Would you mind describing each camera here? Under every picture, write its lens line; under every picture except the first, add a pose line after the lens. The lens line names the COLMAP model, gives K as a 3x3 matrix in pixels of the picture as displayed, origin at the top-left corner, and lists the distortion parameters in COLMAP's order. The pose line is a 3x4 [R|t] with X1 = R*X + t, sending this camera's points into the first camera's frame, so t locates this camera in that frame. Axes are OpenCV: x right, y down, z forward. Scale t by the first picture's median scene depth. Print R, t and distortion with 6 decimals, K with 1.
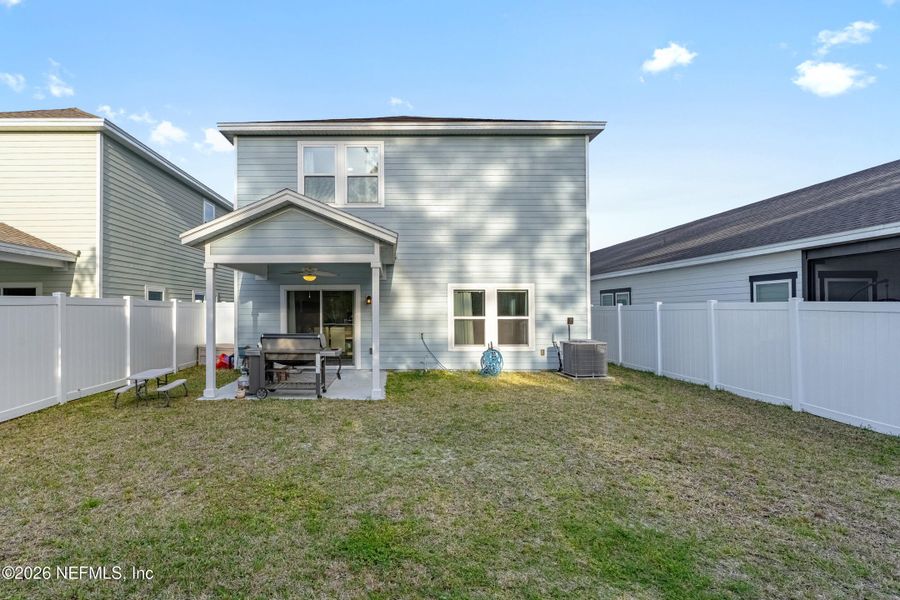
lens RADIAL K [[437.5, 0, 450.0], [0, 437.5, 300.0], [0, 0, 1]] dist [-0.002836, 0.000097]
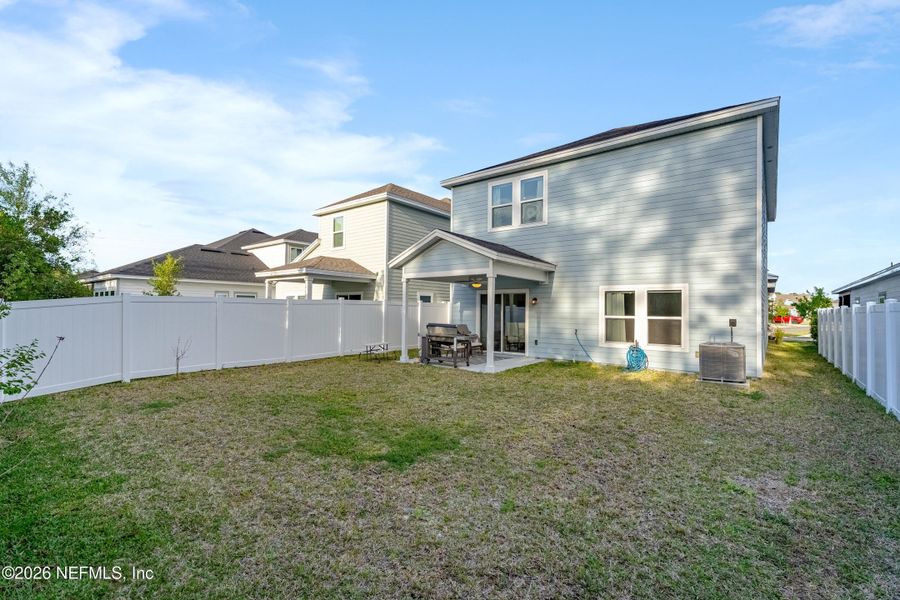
lens RADIAL K [[409.2, 0, 447.5], [0, 409.2, 301.9], [0, 0, 1]] dist [-0.004957, 0.000558]
pose [[0.776033, -0.002667, -0.630687, 0.351406], [0.003175, 0.999995, -0.000323, 0.001807], [0.630685, -0.001752, 0.776037, -0.052860]]
